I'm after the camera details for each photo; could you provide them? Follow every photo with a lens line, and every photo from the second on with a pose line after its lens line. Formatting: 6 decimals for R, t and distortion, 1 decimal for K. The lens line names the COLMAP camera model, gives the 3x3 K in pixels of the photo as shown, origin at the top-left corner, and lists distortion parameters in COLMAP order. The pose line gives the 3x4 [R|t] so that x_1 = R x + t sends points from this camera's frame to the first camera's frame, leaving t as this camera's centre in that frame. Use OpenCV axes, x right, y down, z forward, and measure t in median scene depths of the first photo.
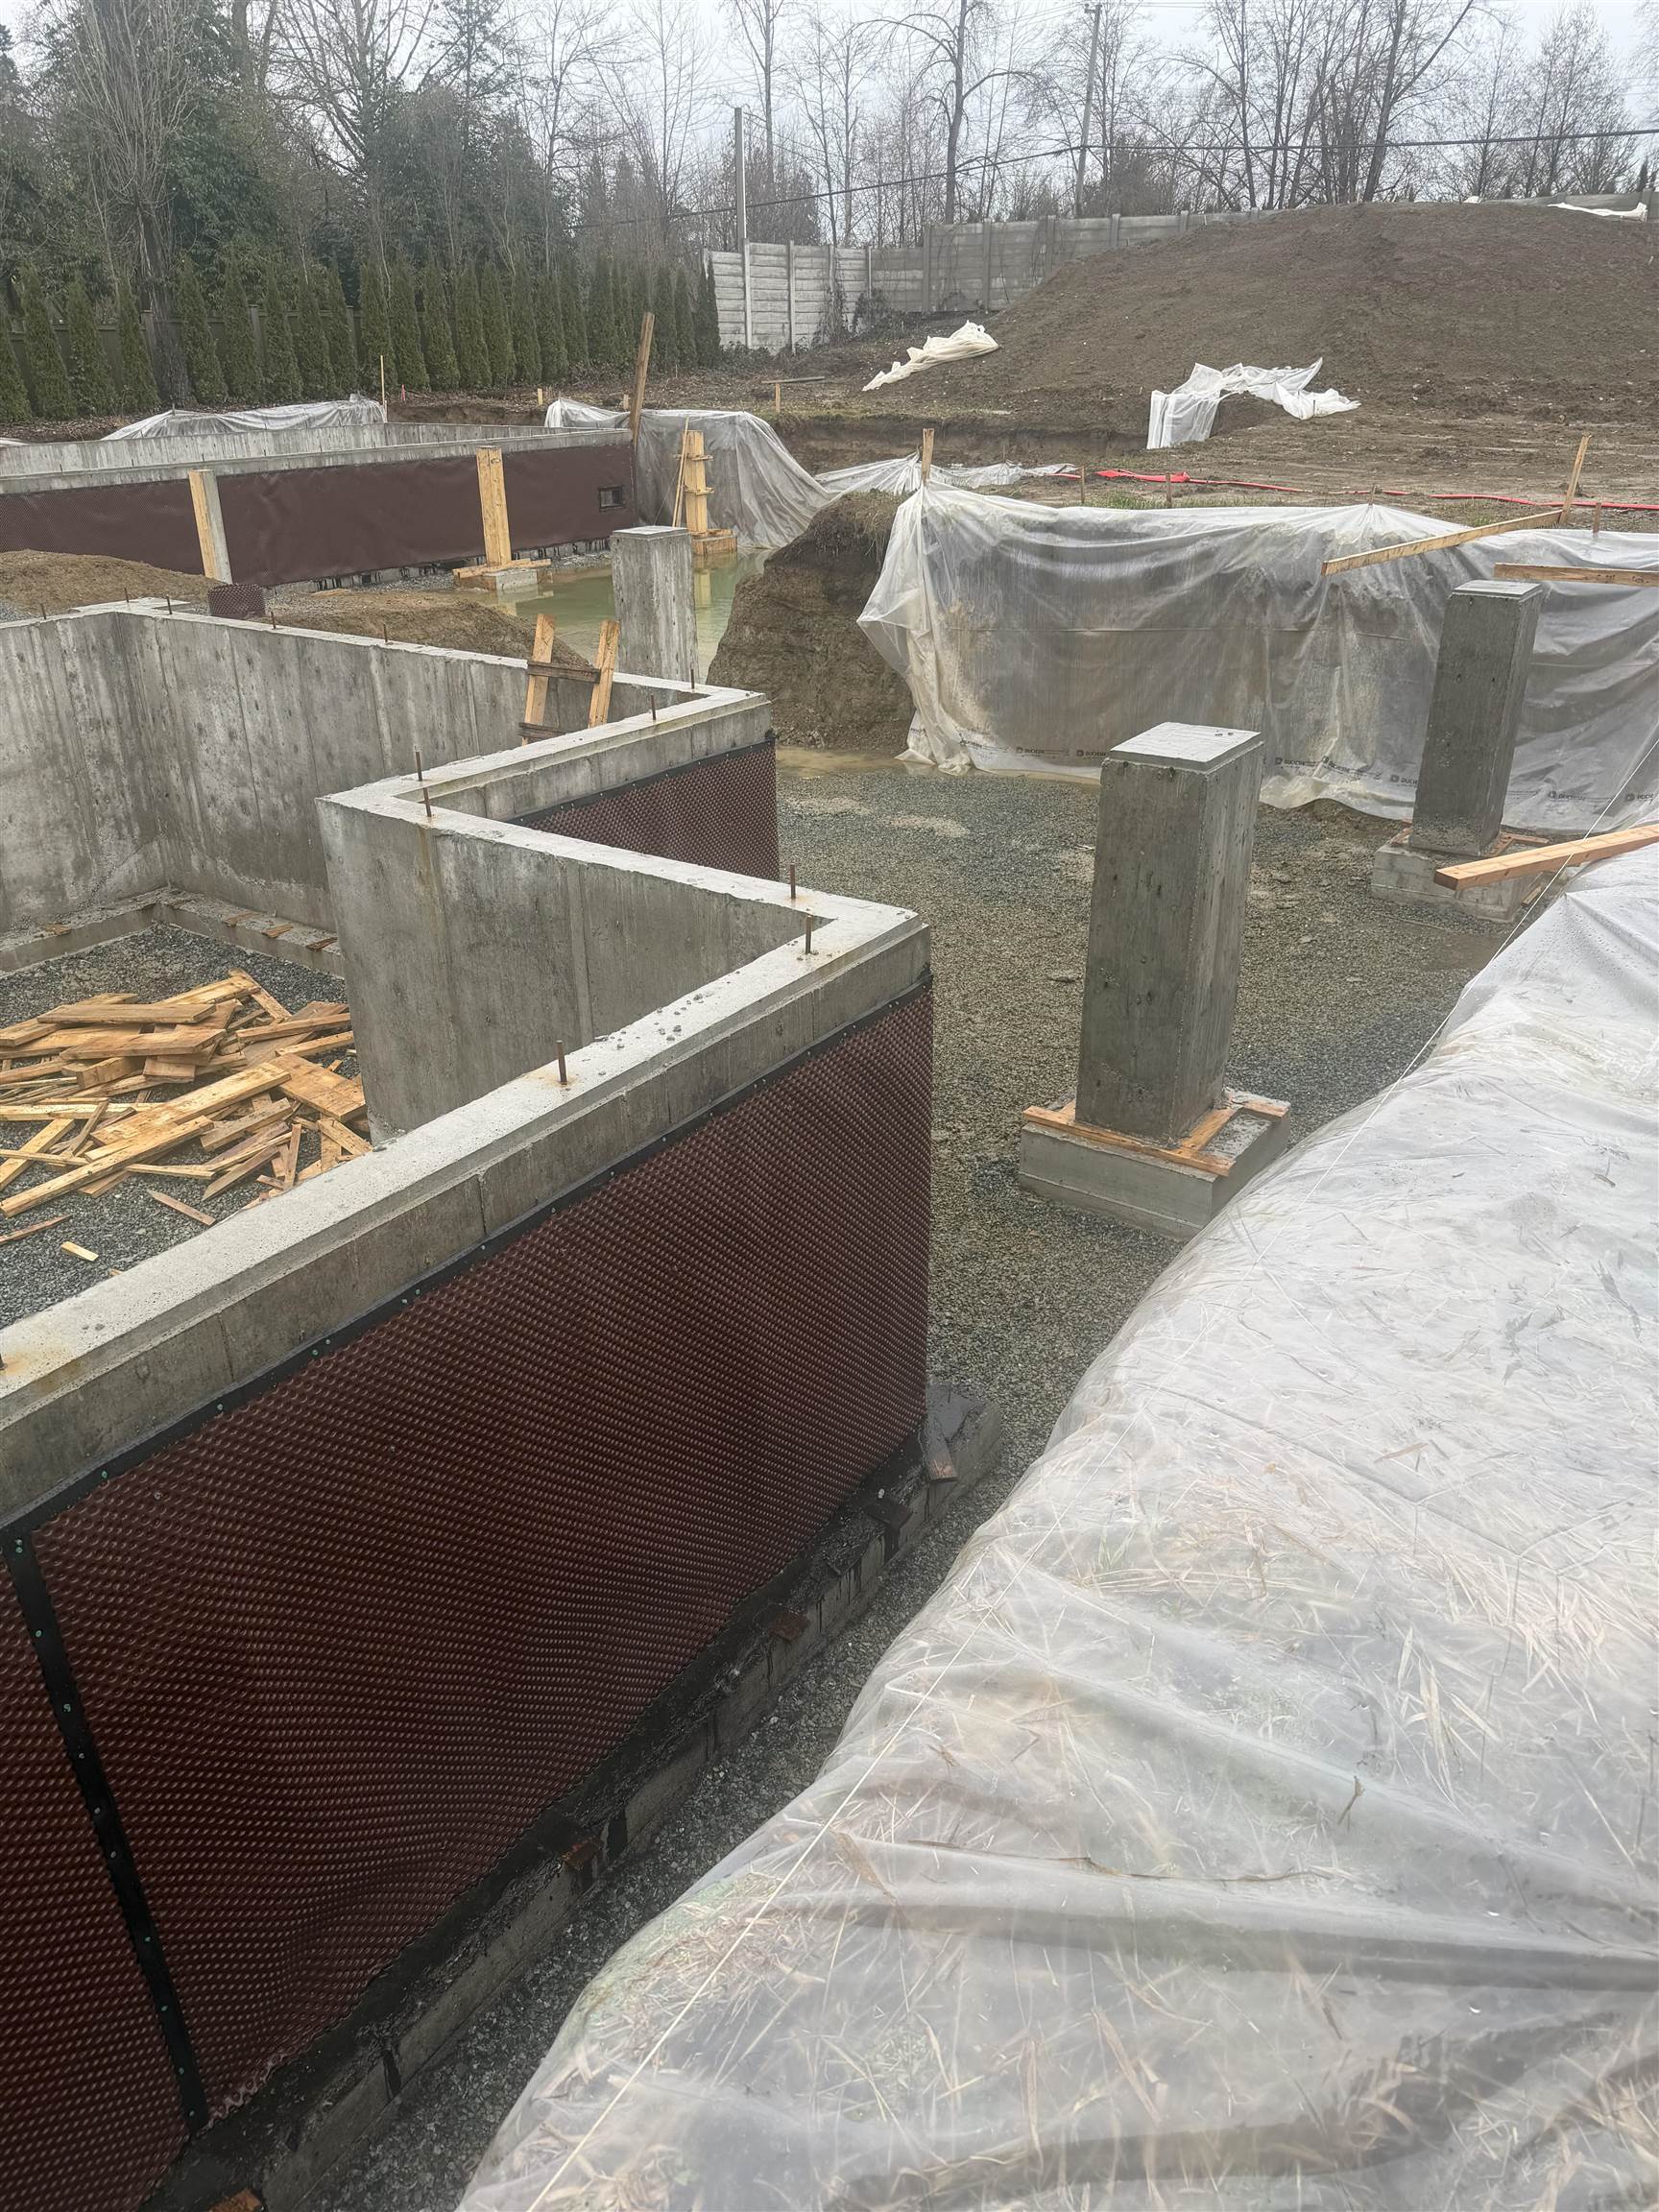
lens RADIAL K [[1553.8, 0, 819.6], [0, 1553.8, 1089.2], [0, 0, 1]] dist [0.024478, -0.032542]
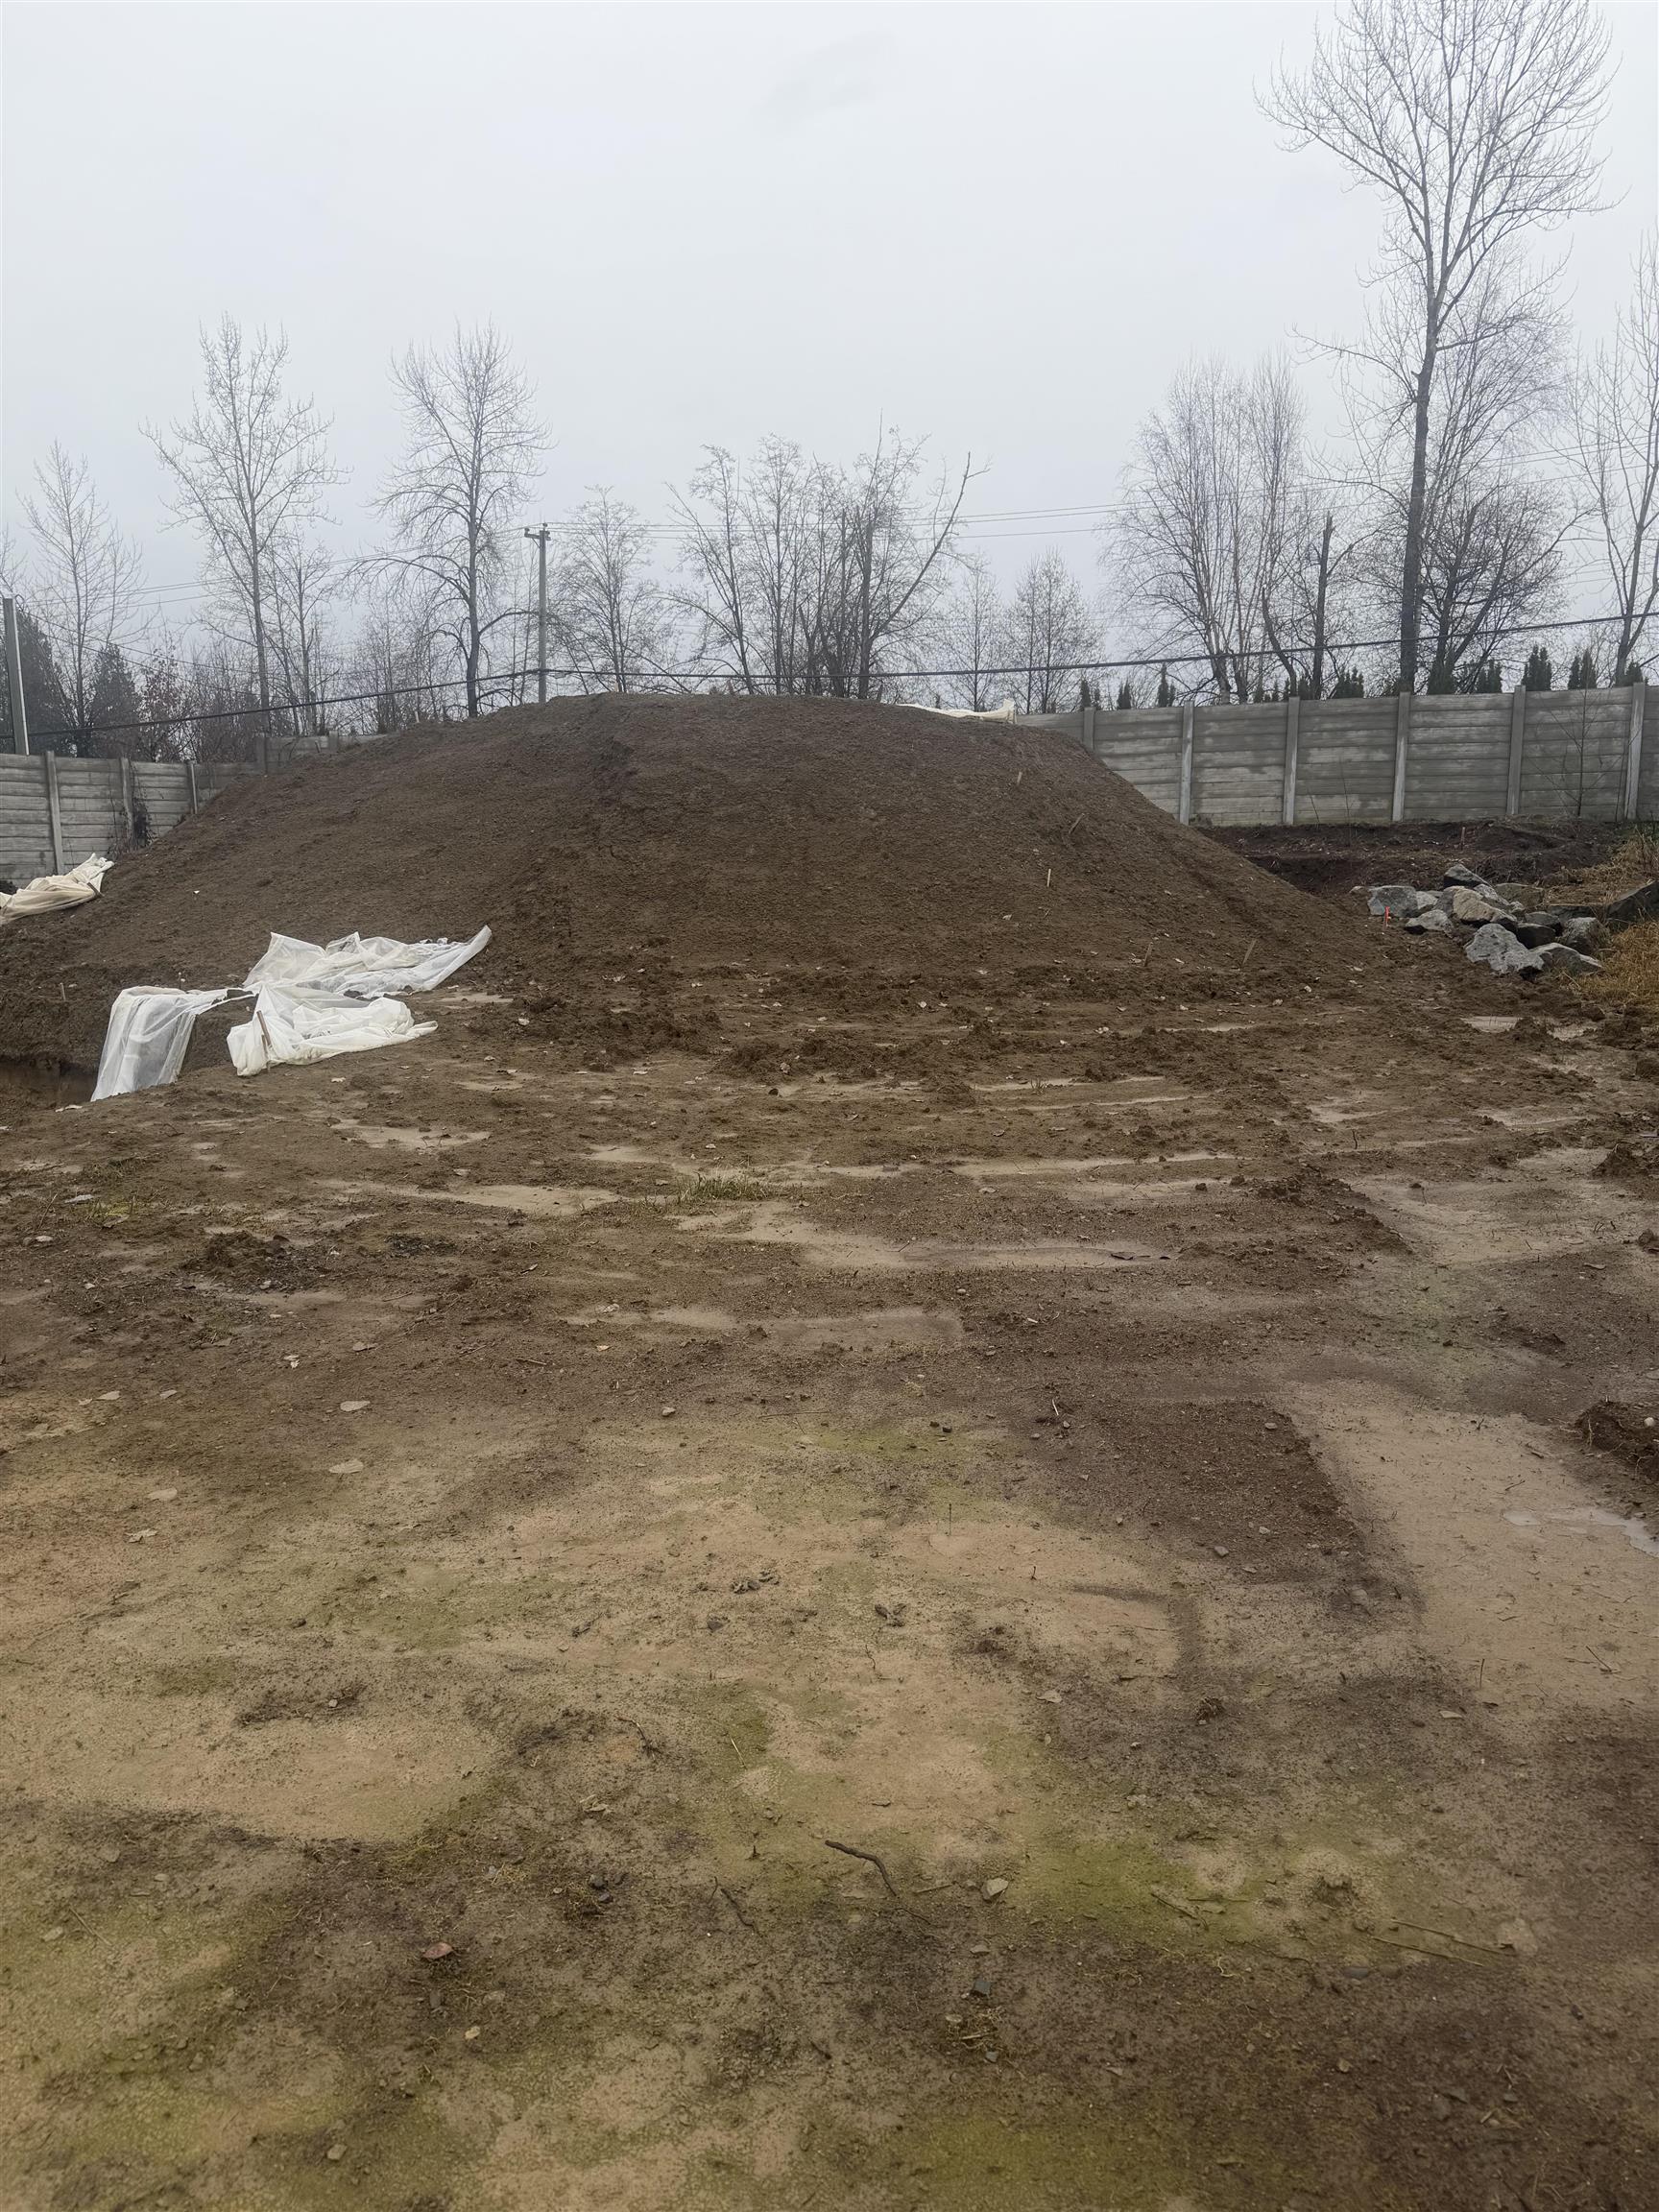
lens RADIAL K [[1526.6, 0, 827.3], [0, 1526.6, 1114.2], [0, 0, 1]] dist [0.174012, -0.334178]
pose [[0.978356, -0.032158, 0.204413, 0.295641], [0.088057, 0.958645, -0.270641, -0.218797], [-0.187256, 0.282784, 0.940728, 0.426569]]
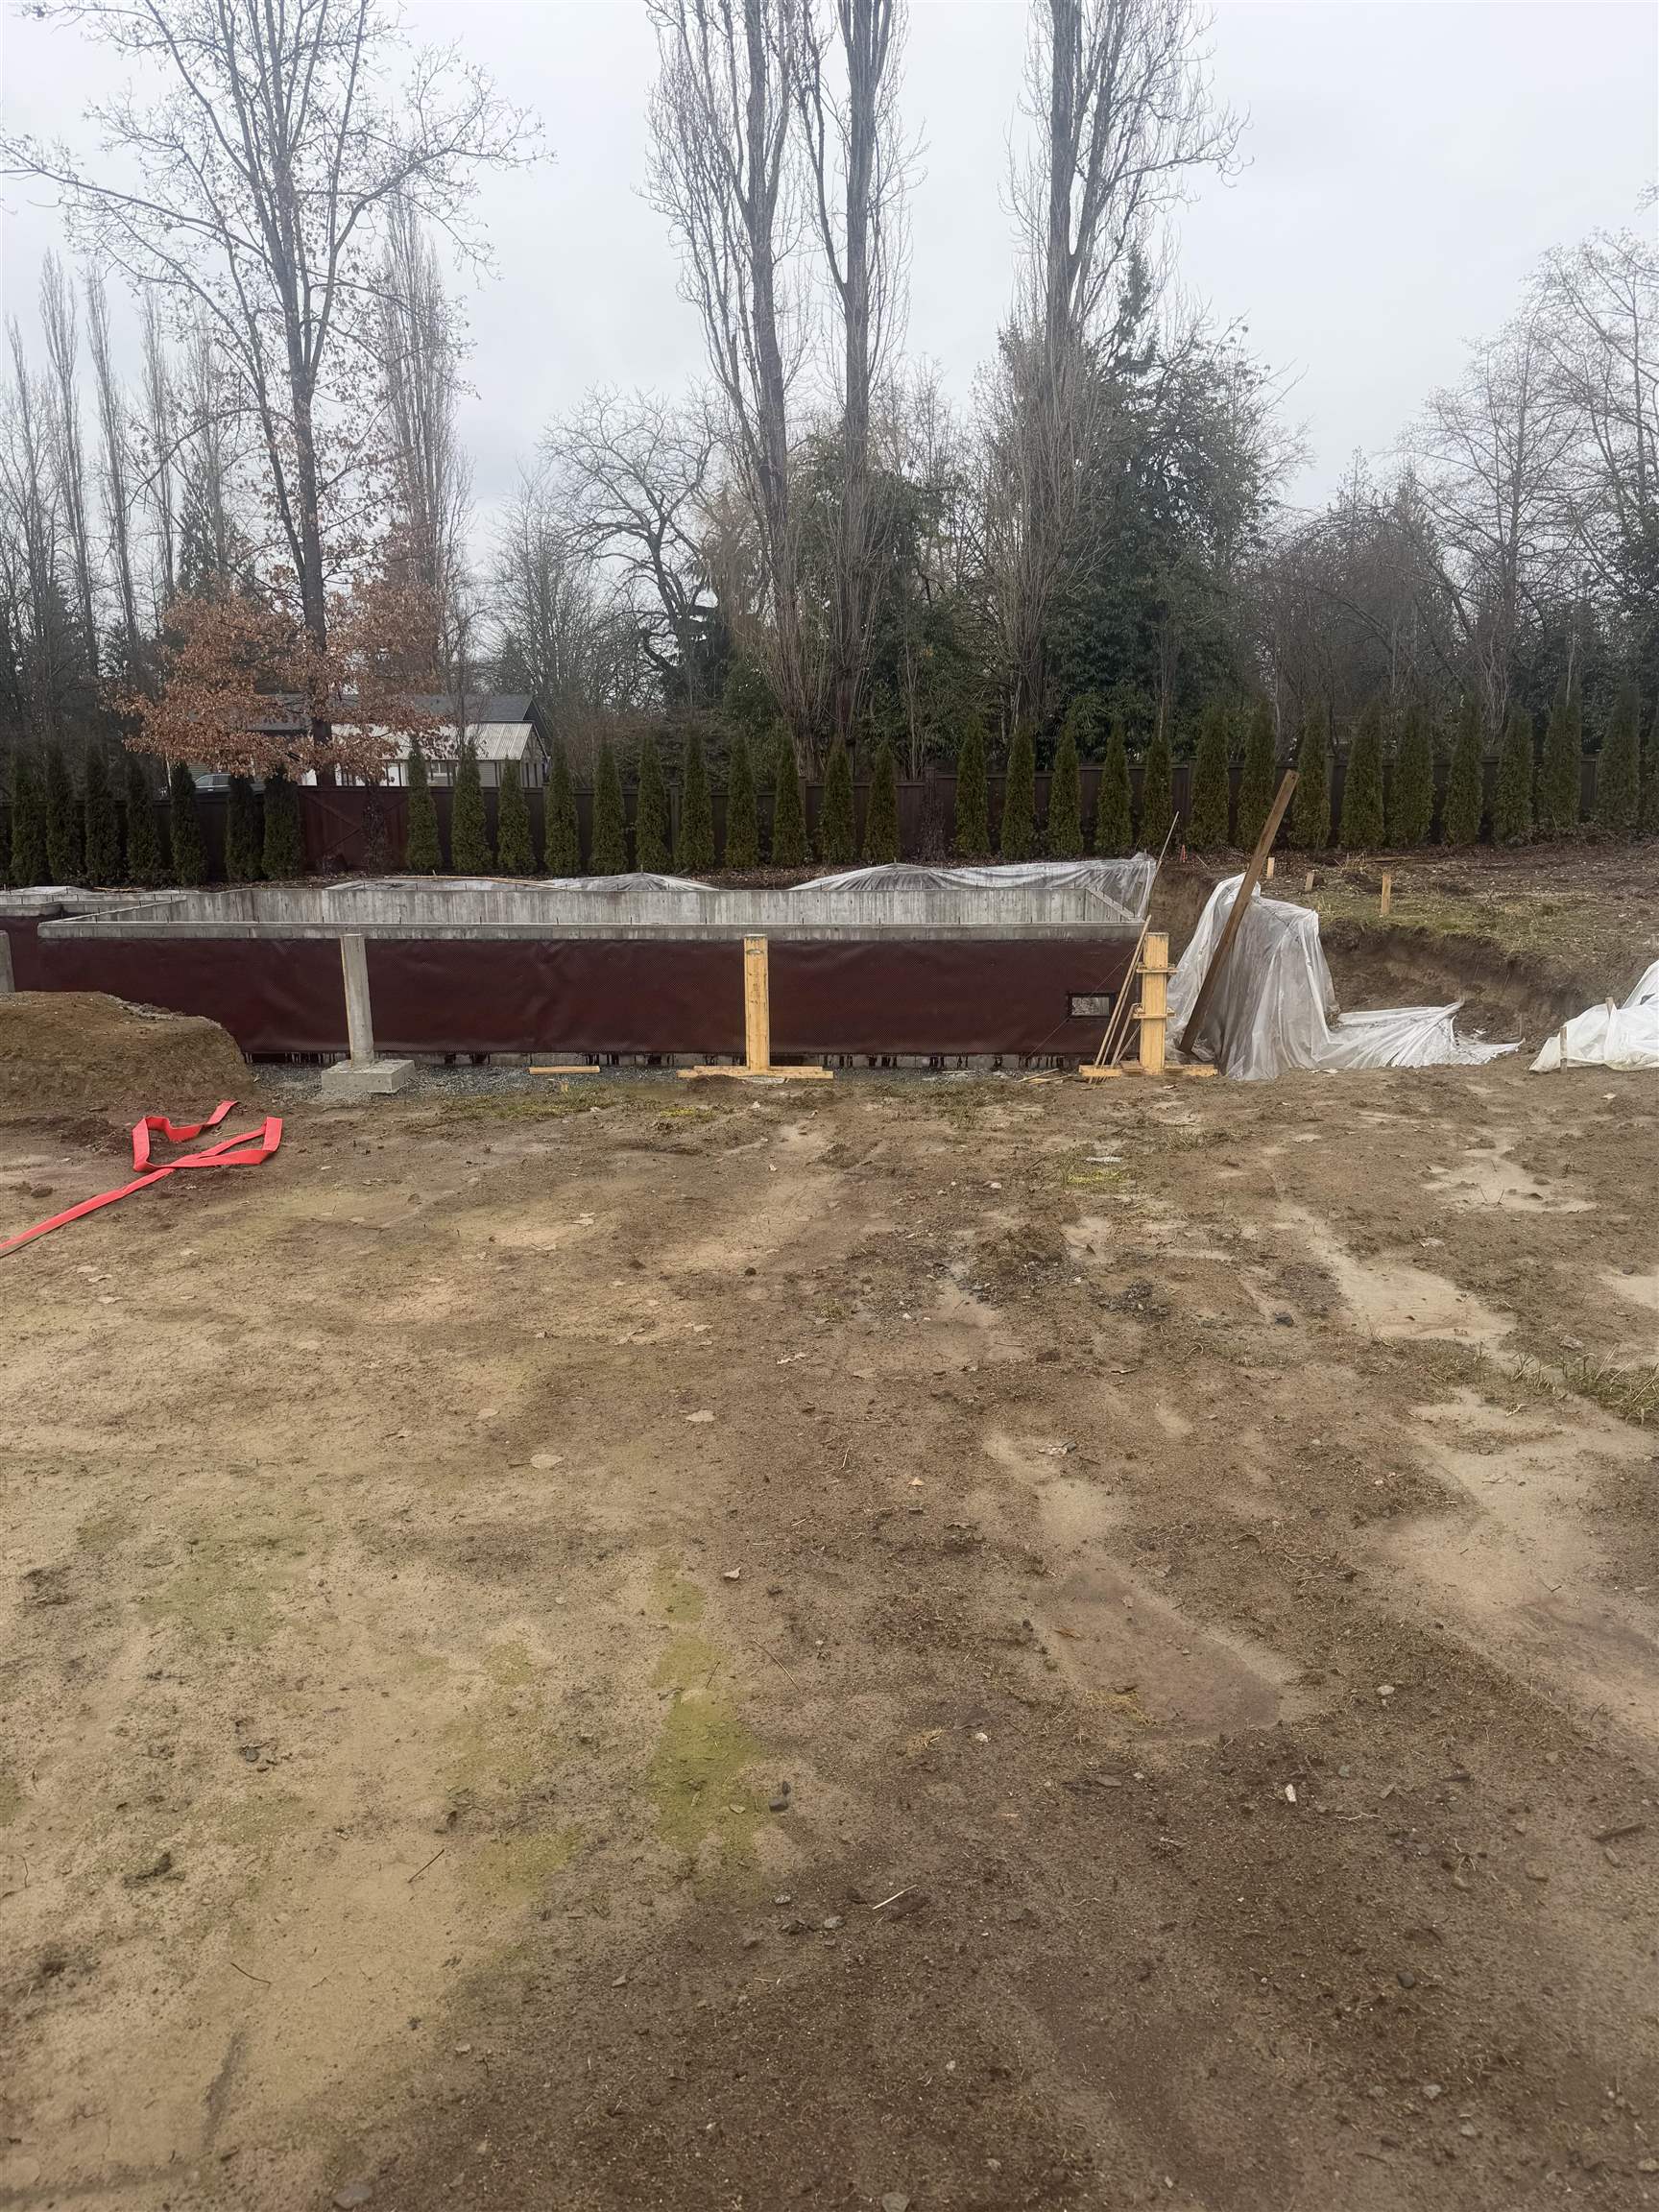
lens RADIAL K [[1551.9, 0, 825.6], [0, 1551.9, 1067.8], [0, 0, 1]] dist [0.107614, -0.123588]
pose [[0.516899, 0.162631, -0.840457, 0.418472], [-0.367107, 0.929040, -0.046007, -0.270115], [0.773336, 0.332319, 0.539922, 0.511688]]
